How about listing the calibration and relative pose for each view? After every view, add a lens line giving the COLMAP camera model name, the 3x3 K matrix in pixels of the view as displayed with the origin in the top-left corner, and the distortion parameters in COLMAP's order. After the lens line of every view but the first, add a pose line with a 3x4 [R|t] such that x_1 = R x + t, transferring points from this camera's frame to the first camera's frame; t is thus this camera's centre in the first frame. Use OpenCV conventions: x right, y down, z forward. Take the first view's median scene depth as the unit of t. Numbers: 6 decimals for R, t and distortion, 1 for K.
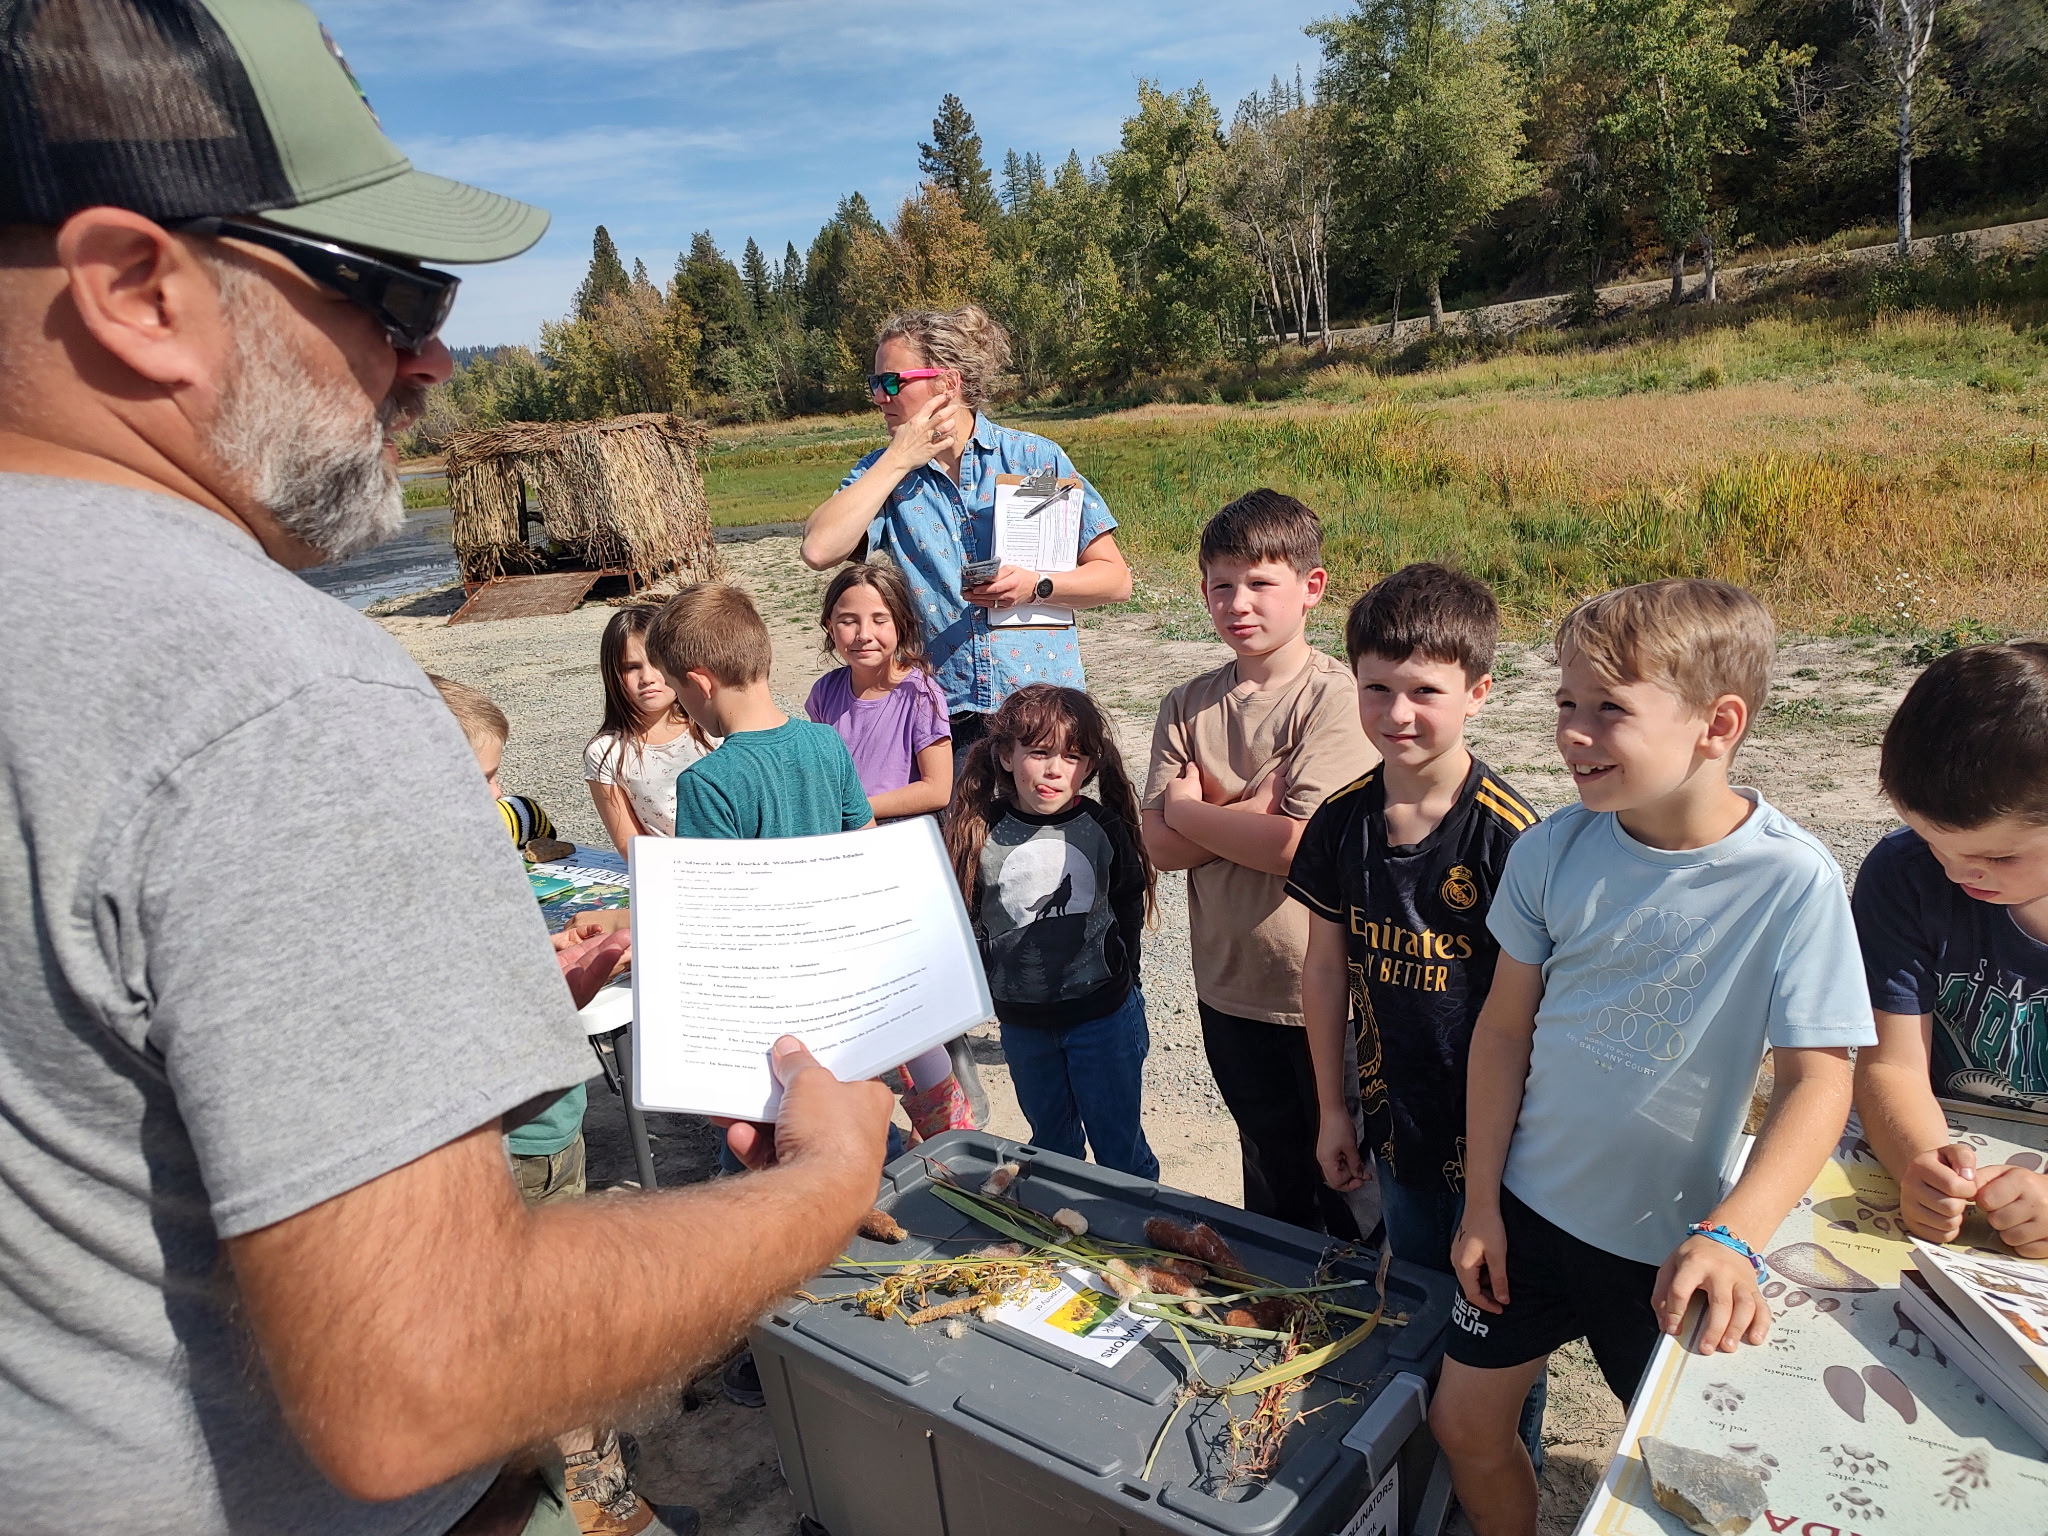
lens RADIAL K [[1464.4, 0, 1024.9], [0, 1464.4, 767.9], [0, 0, 1]] dist [0.015130, -0.018760]
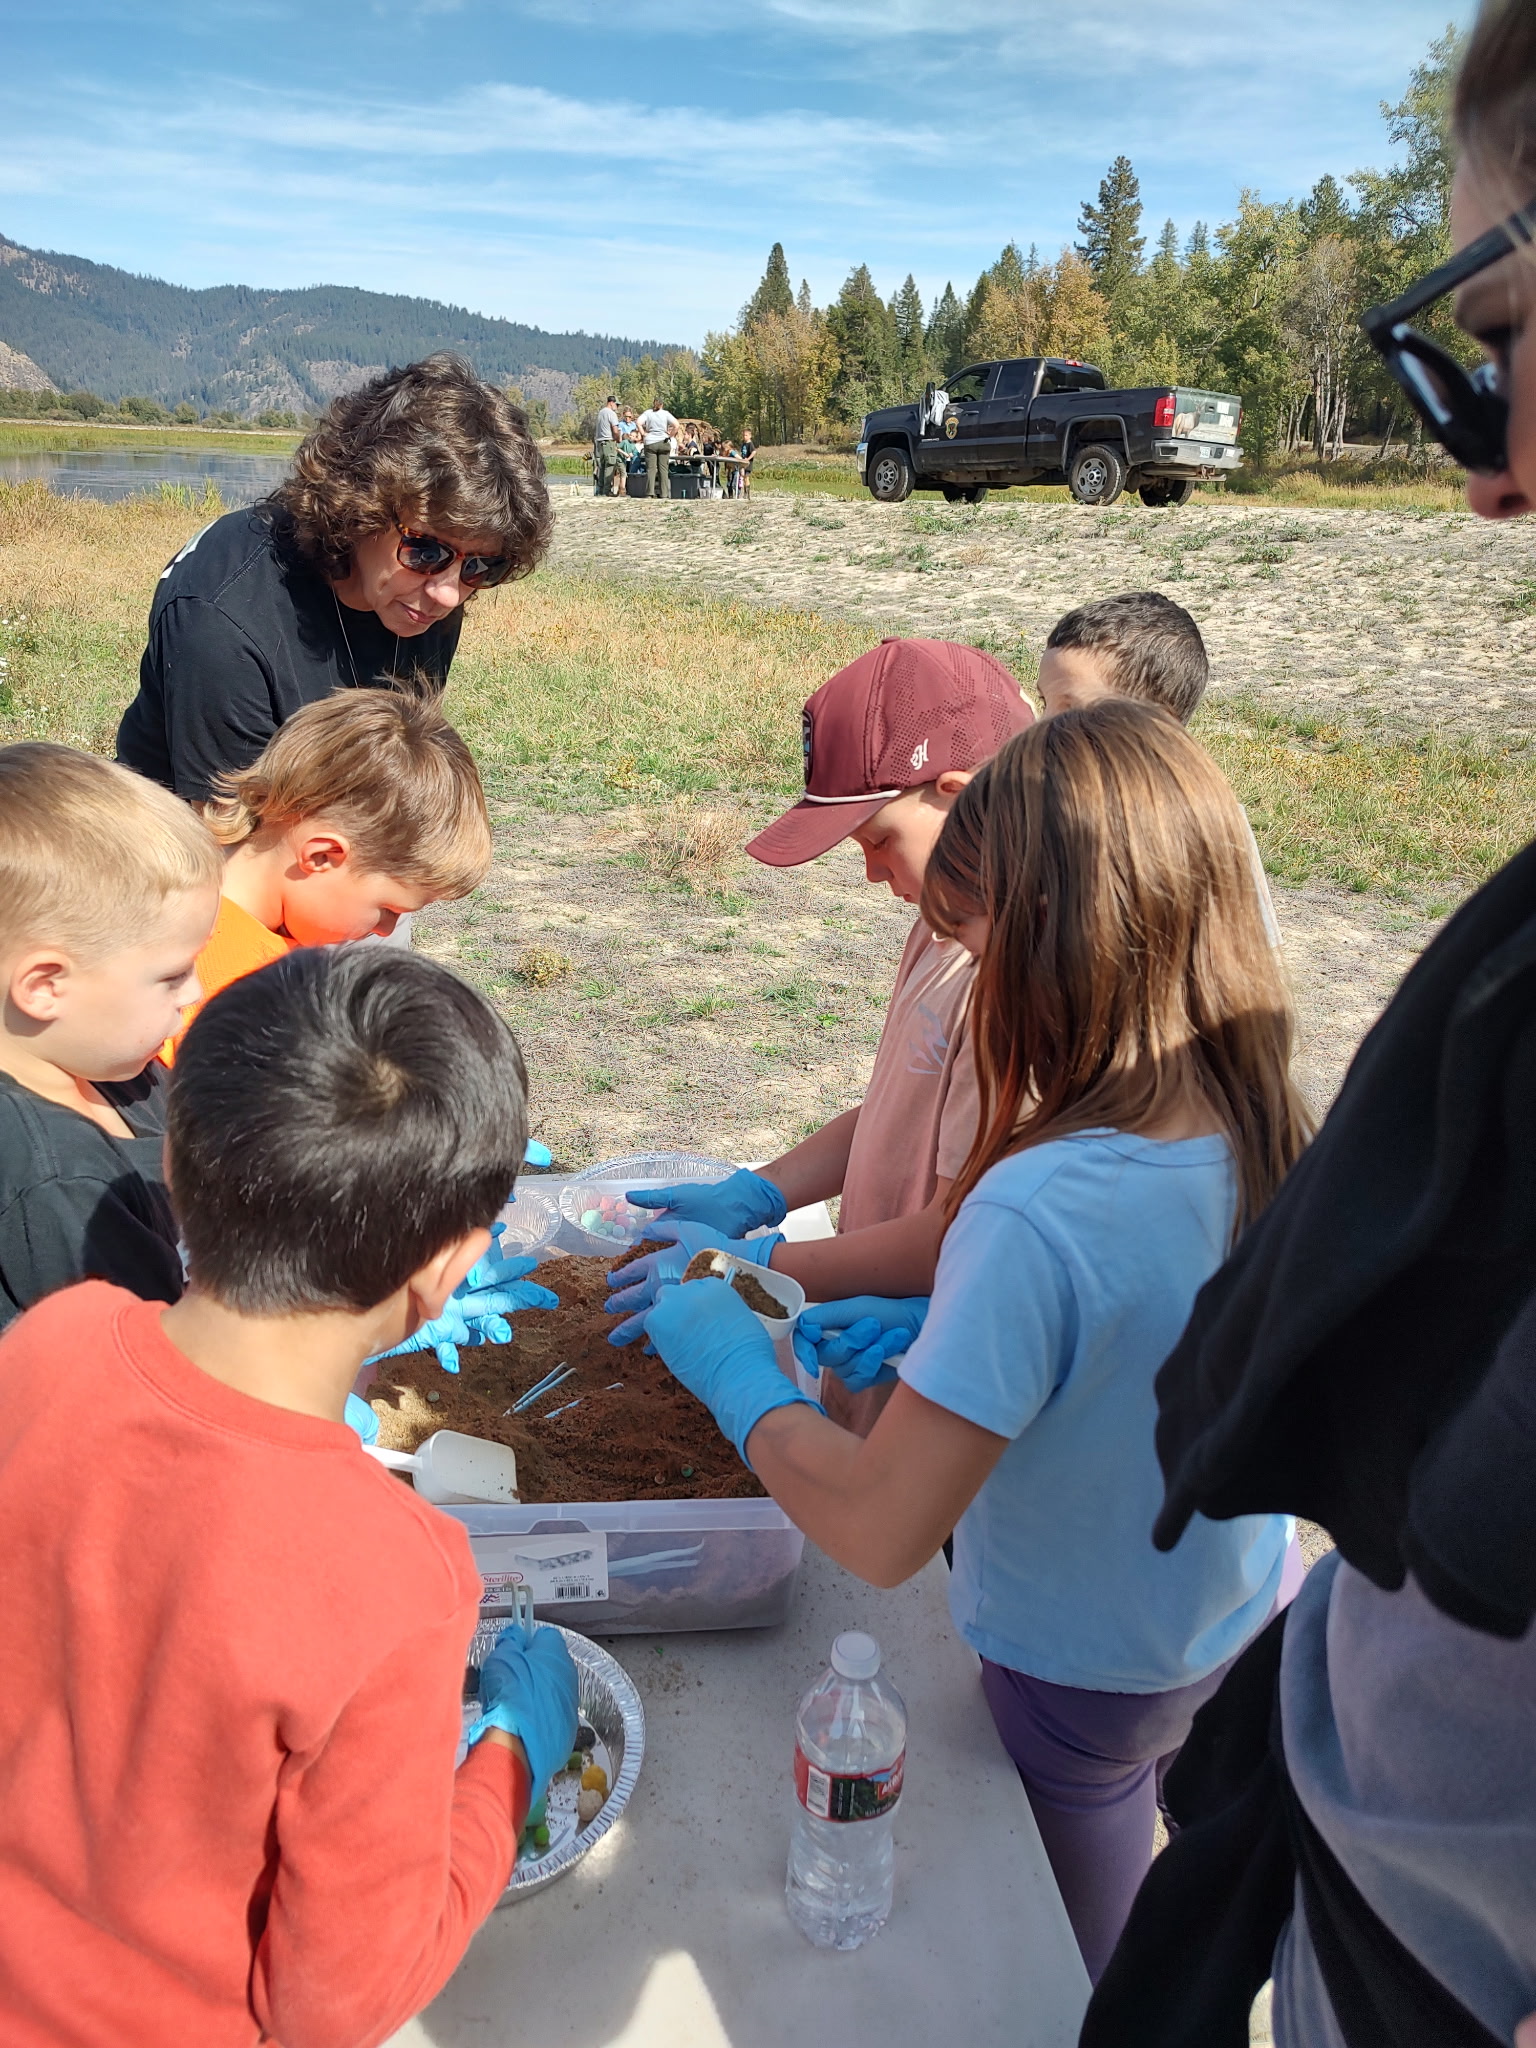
lens RADIAL K [[1464.4, 0, 764.1], [0, 1464.4, 1024.4], [0, 0, 1]] dist [0.015130, -0.018760]
pose [[0.954816, 0.225196, -0.193942, 0.044382], [-0.198247, 0.968778, 0.148888, 0.026490], [0.221416, -0.103712, 0.969649, -0.114303]]
